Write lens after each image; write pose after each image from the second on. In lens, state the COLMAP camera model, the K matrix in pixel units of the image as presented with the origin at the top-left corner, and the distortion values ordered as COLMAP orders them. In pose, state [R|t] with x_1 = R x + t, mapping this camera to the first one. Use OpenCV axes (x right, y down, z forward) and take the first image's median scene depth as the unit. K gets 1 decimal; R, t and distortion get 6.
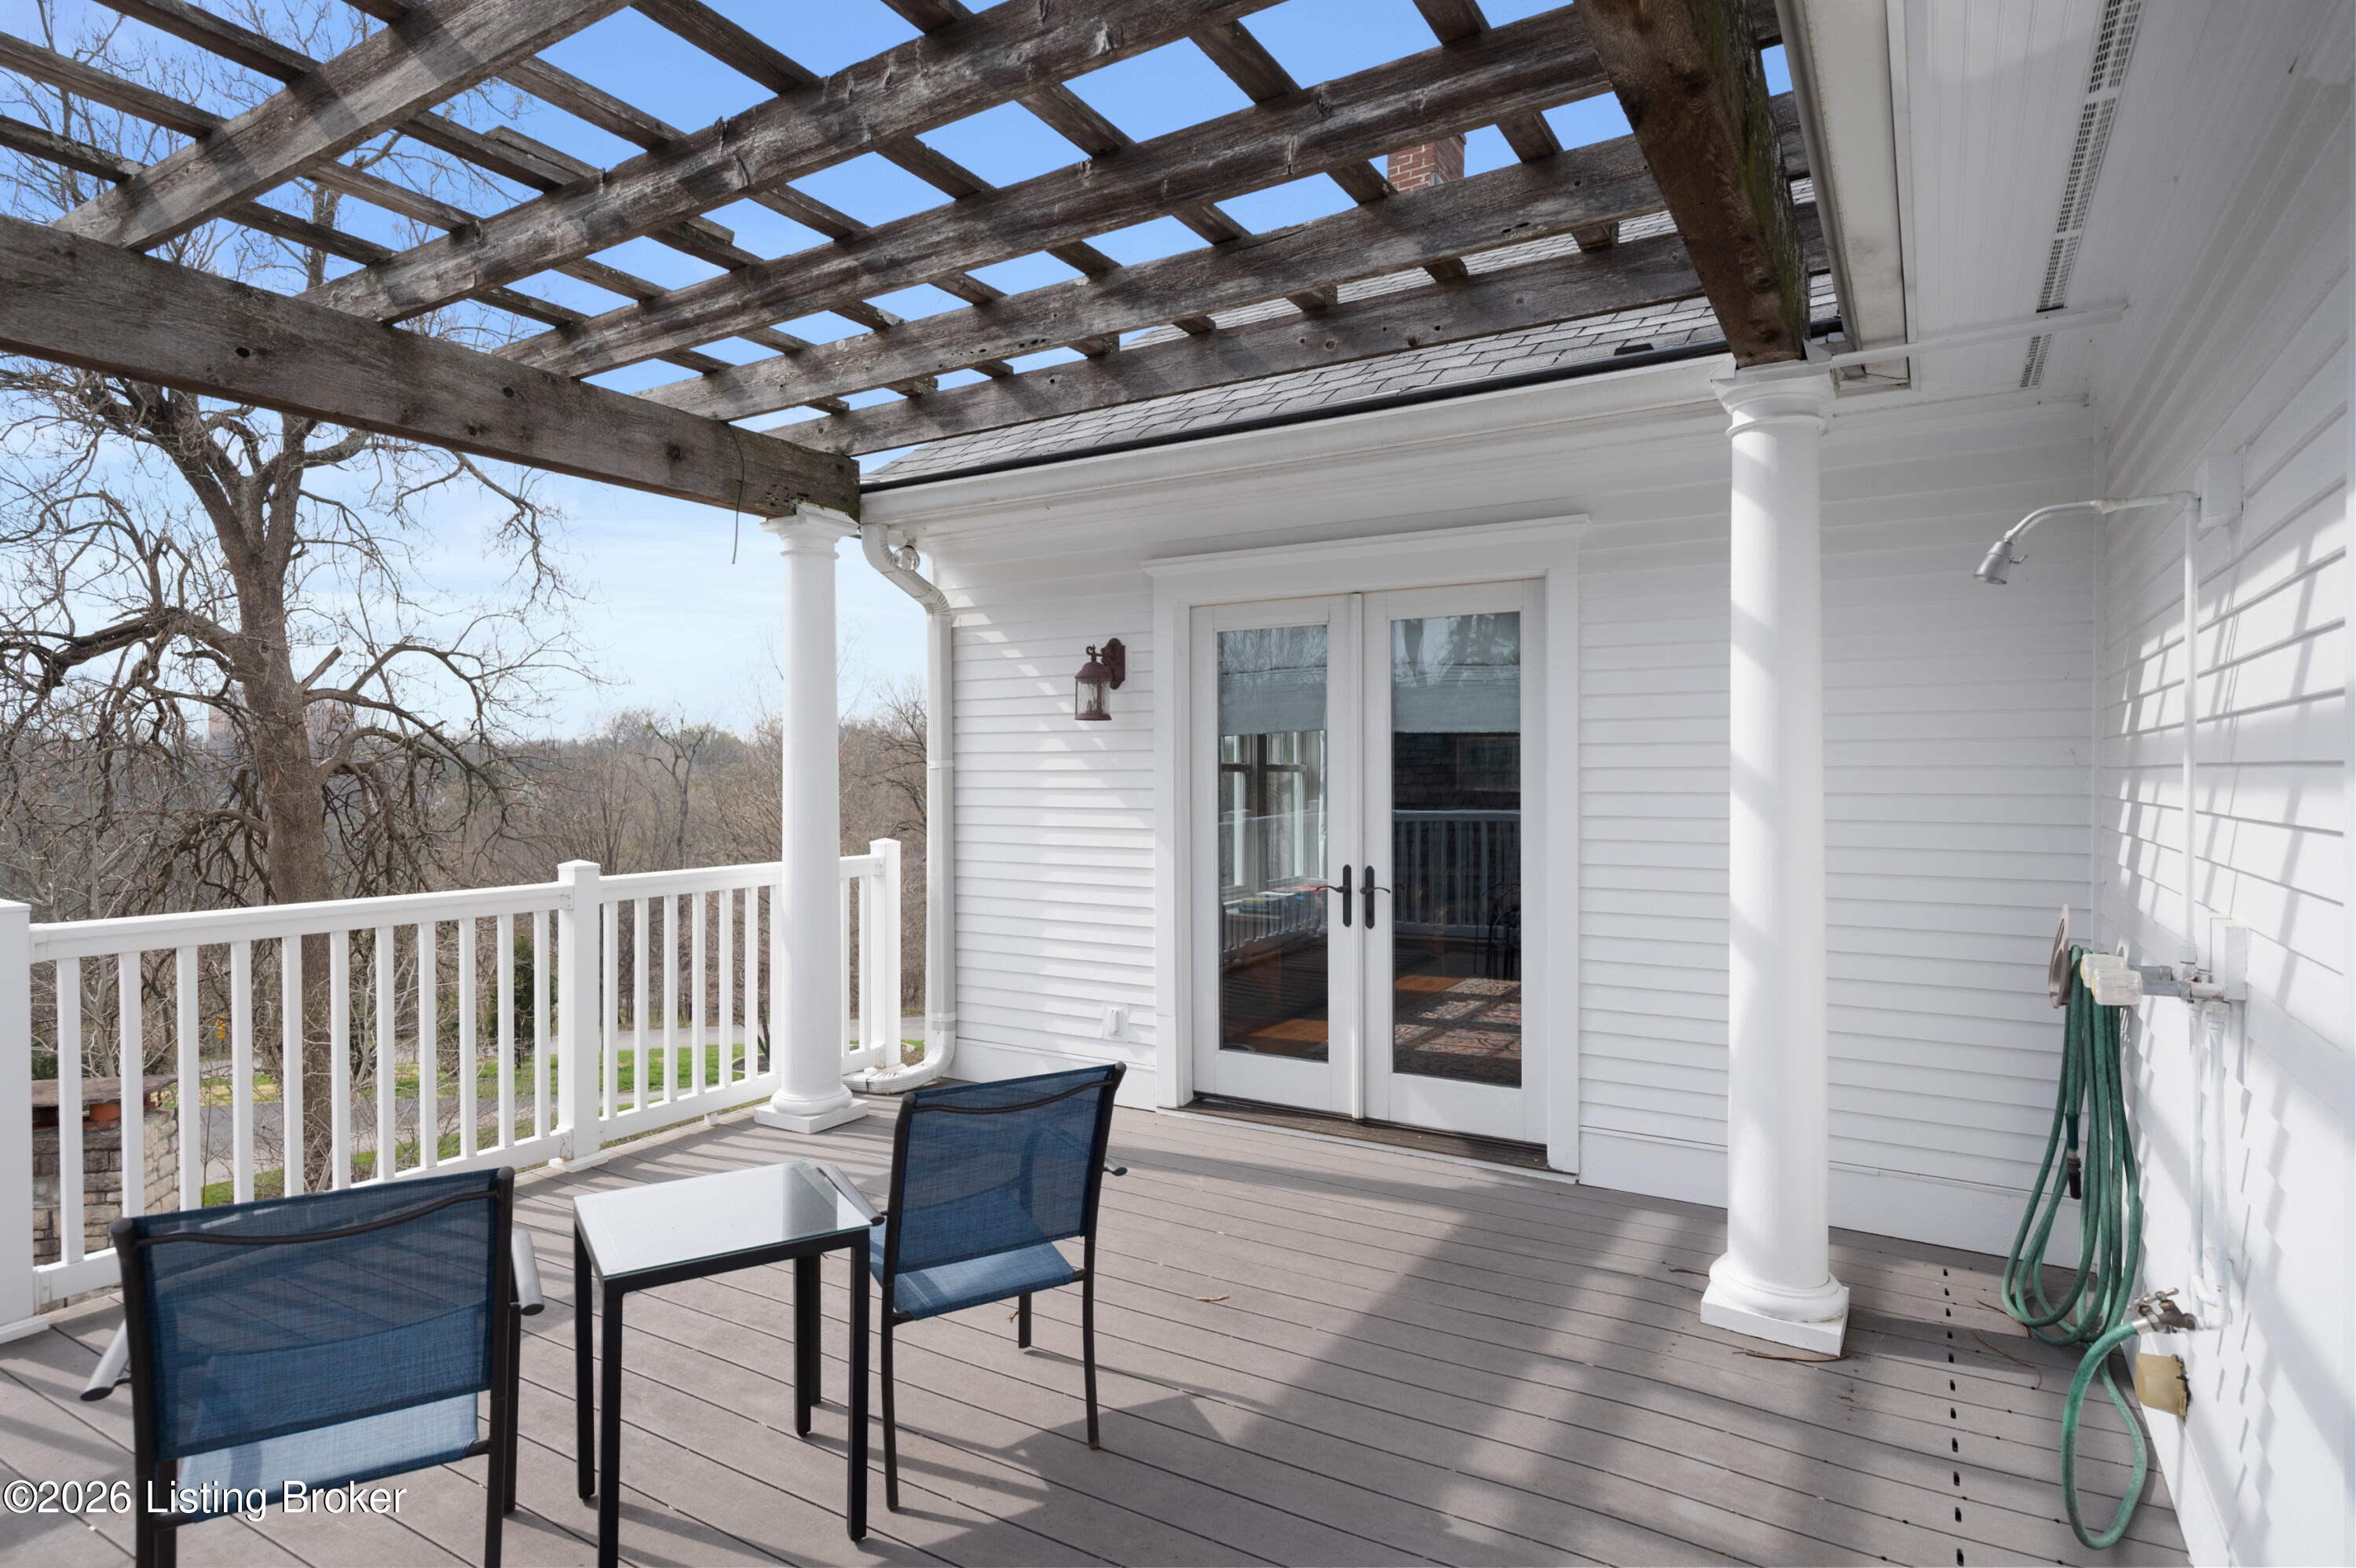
lens RADIAL K [[1244.8, 0, 1180.6], [0, 1244.8, 780.8], [0, 0, 1]] dist [-0.001944, -0.000800]
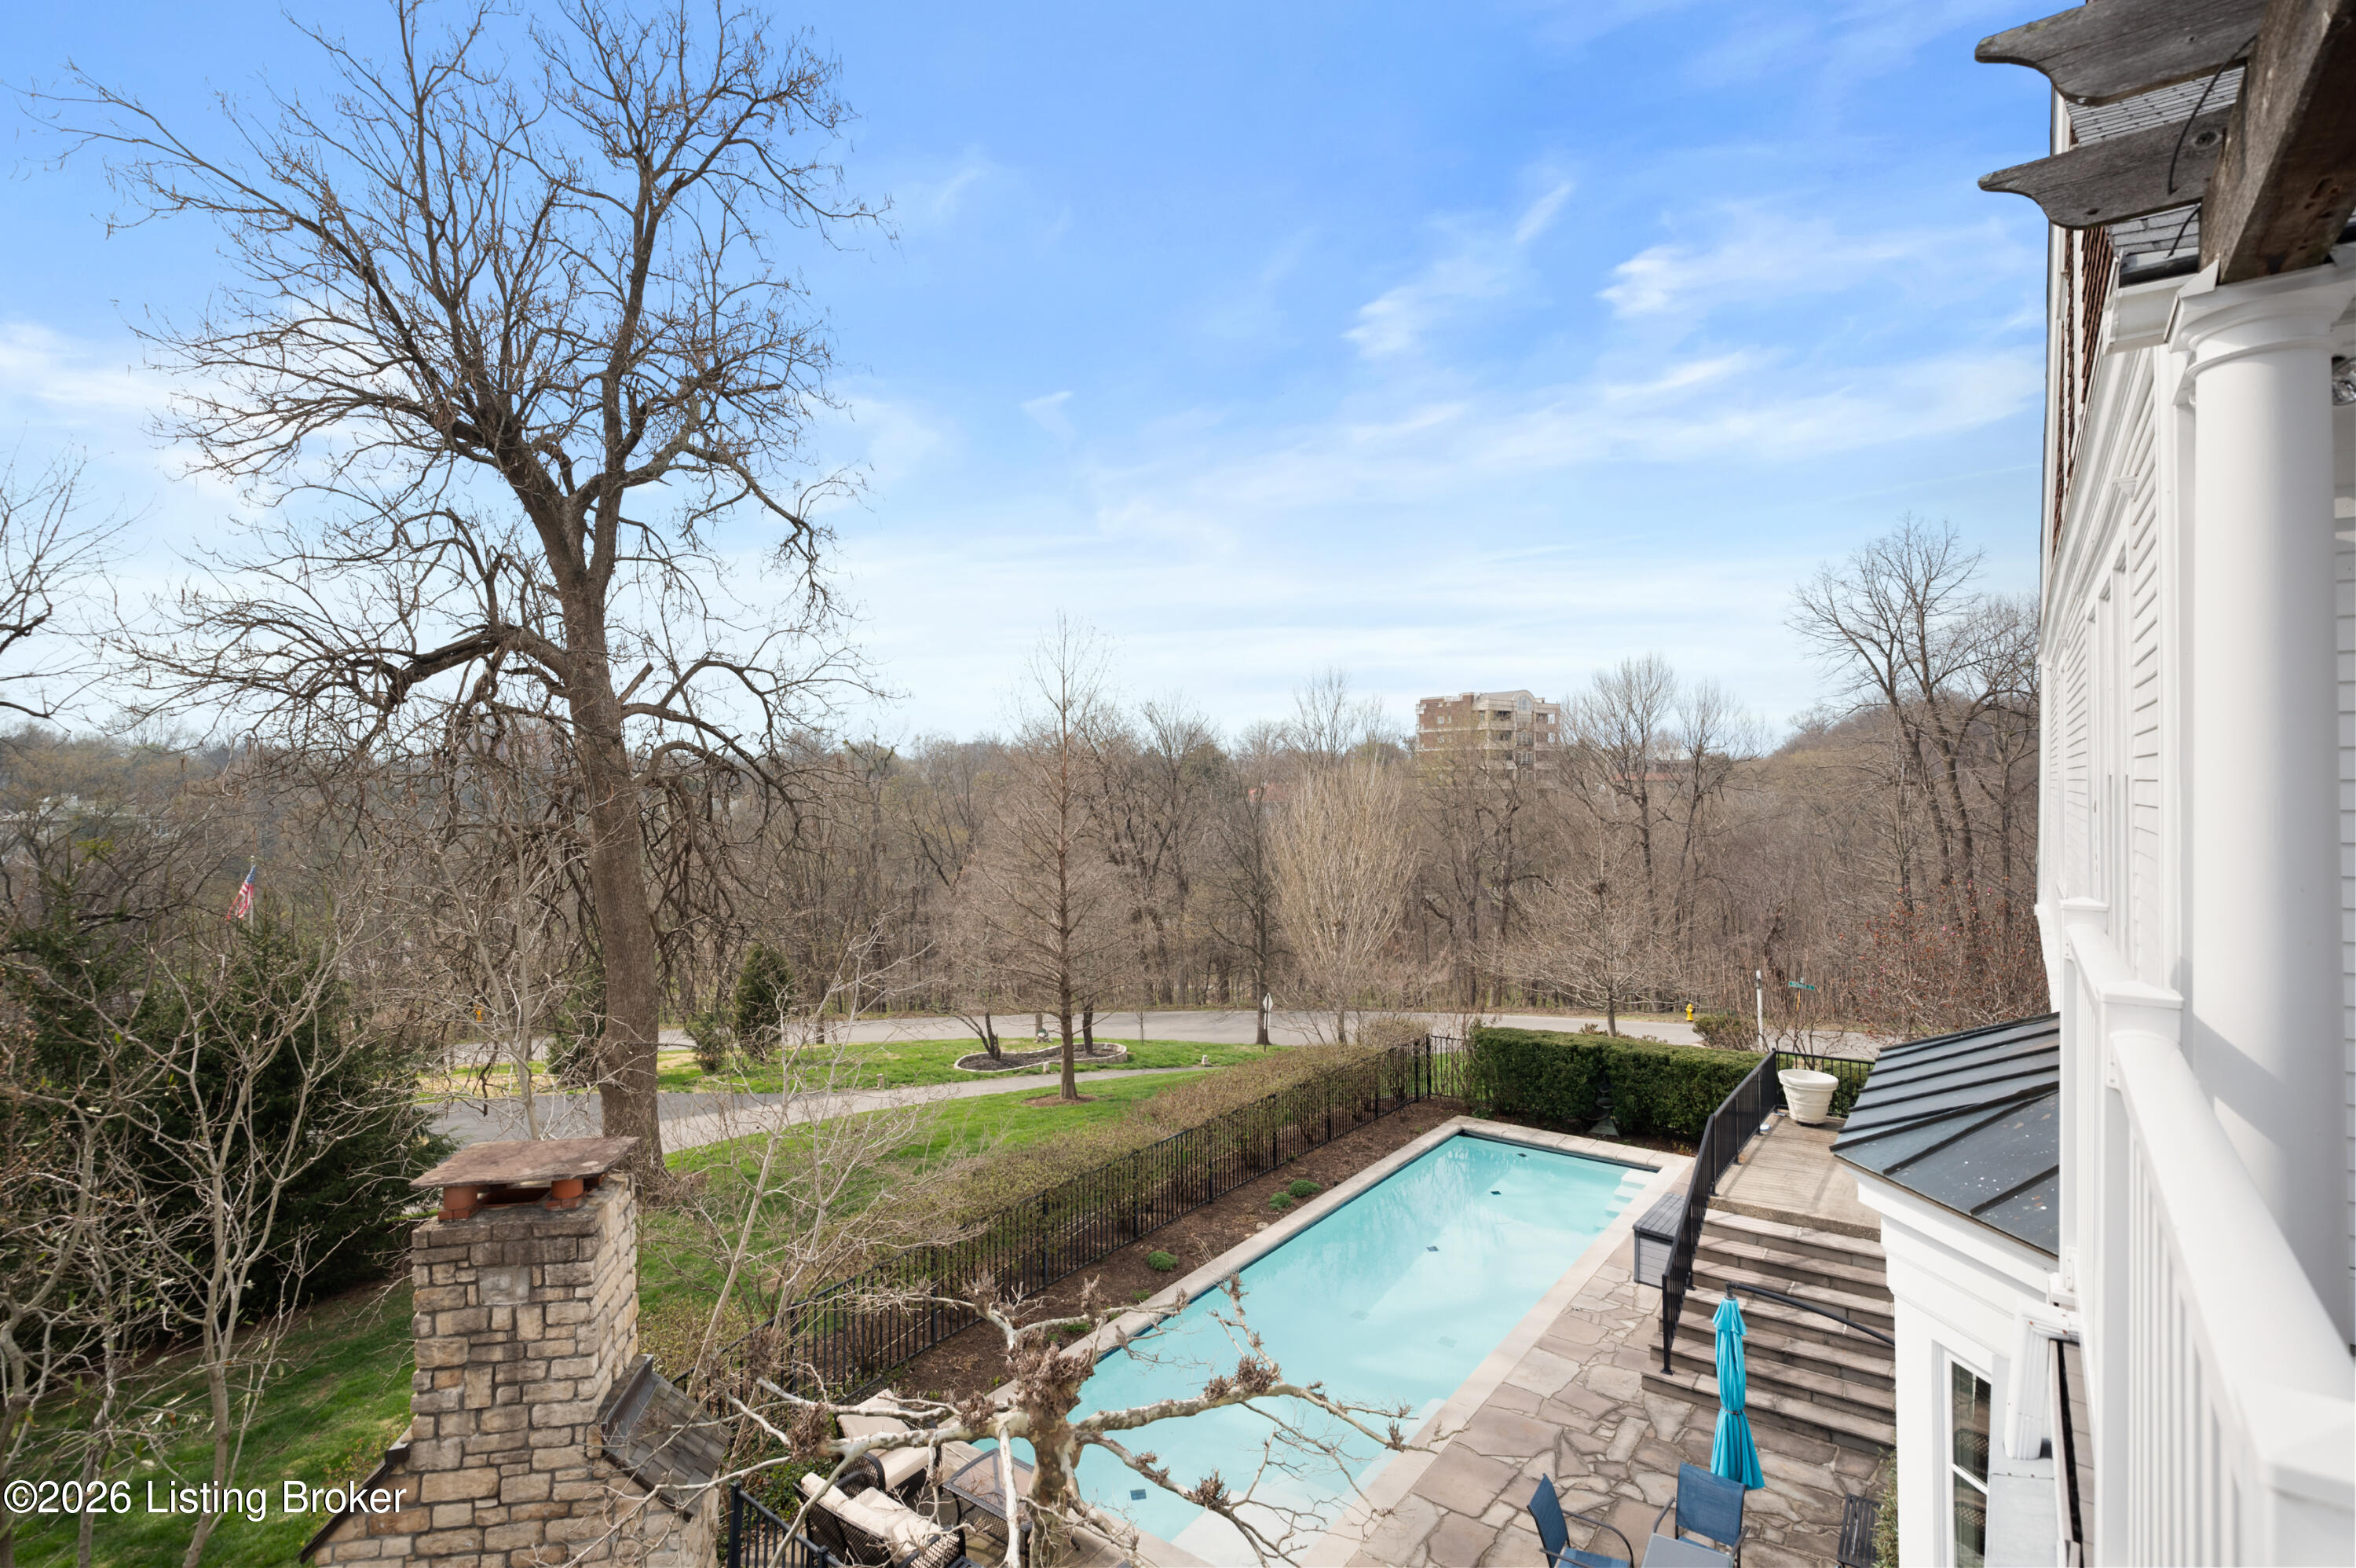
lens RADIAL K [[1136.7, 0, 1175.0], [0, 1136.7, 782.8], [0, 0, 1]] dist [0.000938, 0.000131]
pose [[0.995458, -0.003460, -0.095142, -0.169334], [0.002882, 0.999977, -0.006210, -0.001897], [0.095161, 0.005907, 0.995444, 0.118296]]
